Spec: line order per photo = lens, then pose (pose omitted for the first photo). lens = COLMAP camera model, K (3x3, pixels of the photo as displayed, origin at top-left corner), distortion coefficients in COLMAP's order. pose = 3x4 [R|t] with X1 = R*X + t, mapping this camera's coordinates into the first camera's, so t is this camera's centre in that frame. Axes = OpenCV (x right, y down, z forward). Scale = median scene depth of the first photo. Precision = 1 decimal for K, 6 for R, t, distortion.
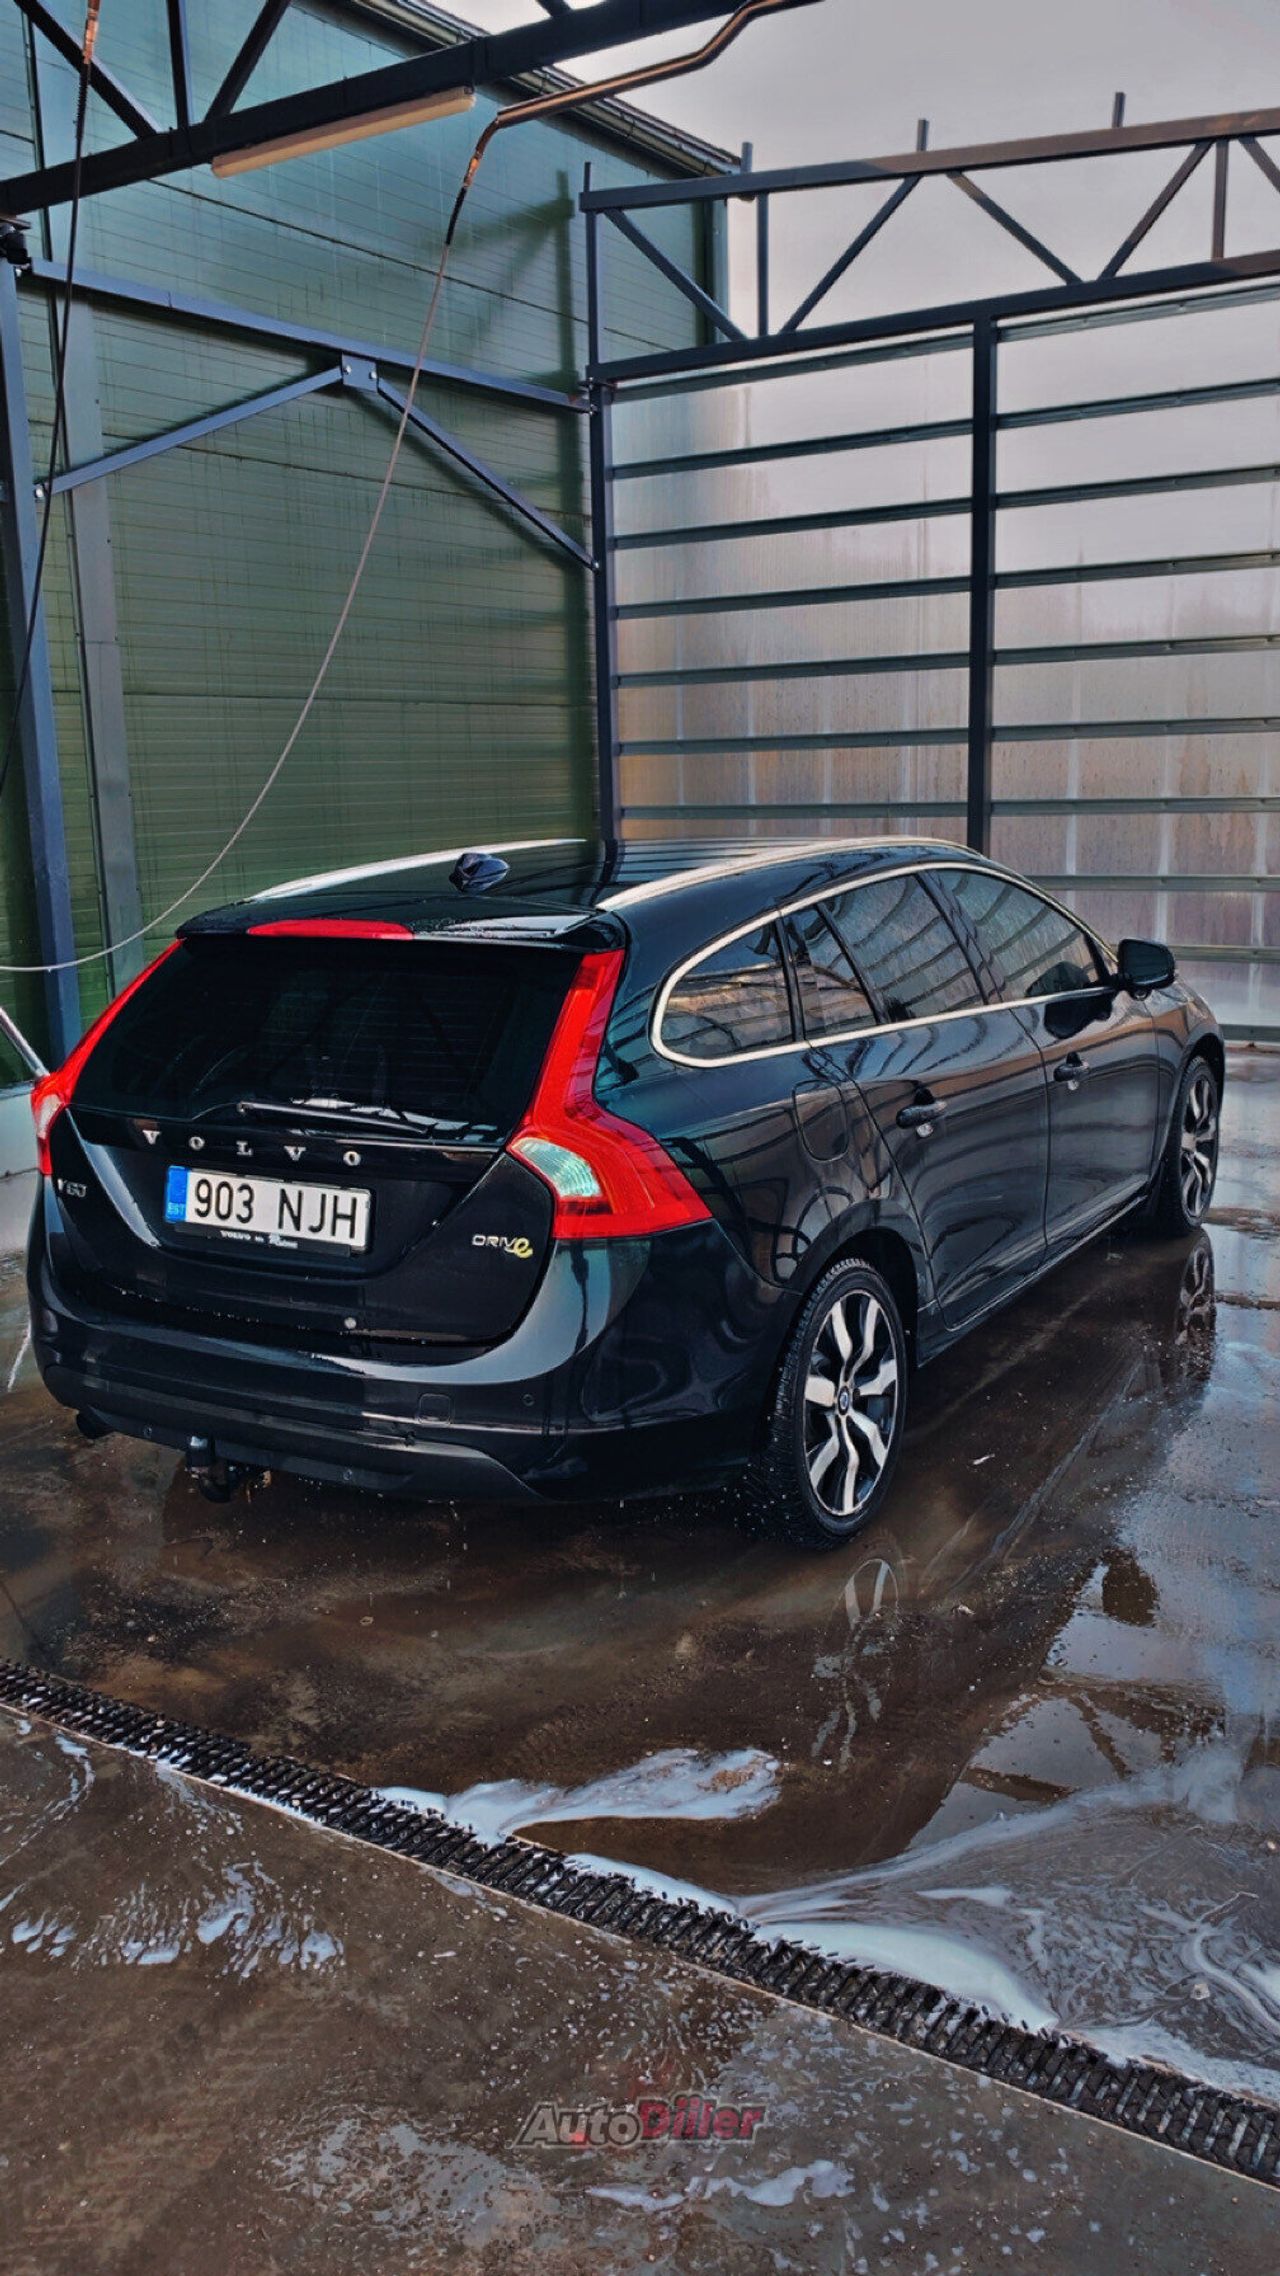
lens RADIAL K [[1746.2, 0, 640.0], [0, 1746.2, 1138.0], [0, 0, 1]] dist [-0.005235, -0.002998]
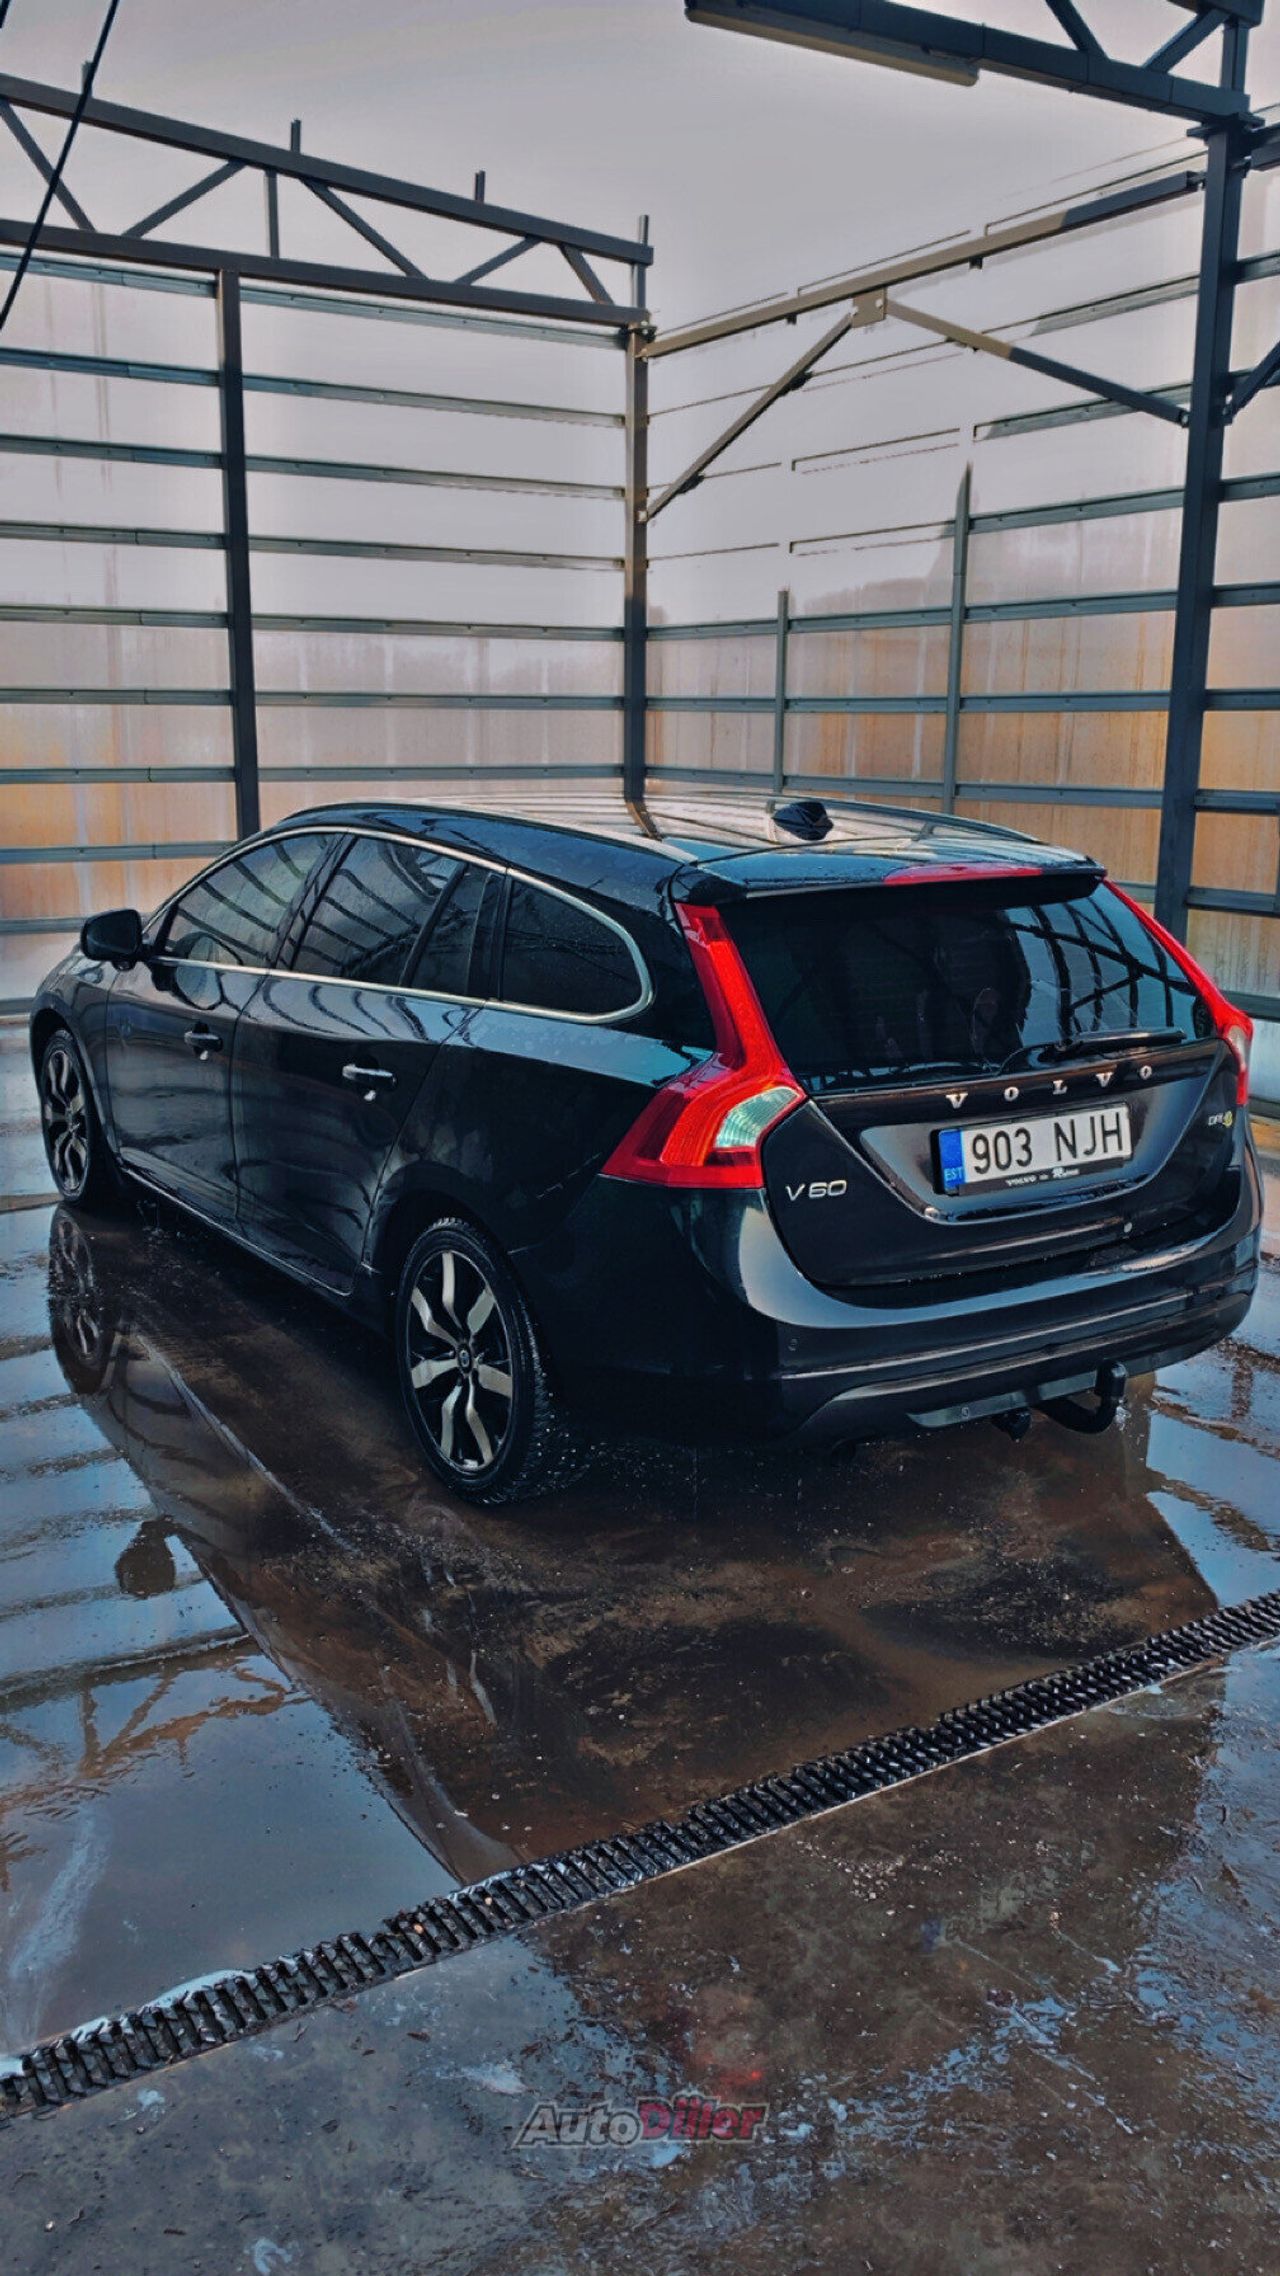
lens RADIAL K [[1746.2, 0, 640.0], [0, 1746.2, 1138.0], [0, 0, 1]] dist [-0.005235, -0.002998]
pose [[0.466980, -0.174512, 0.866877, -1.187282], [0.167885, 0.979999, 0.106846, -0.110784], [-0.868185, 0.095641, 0.486938, 0.696911]]
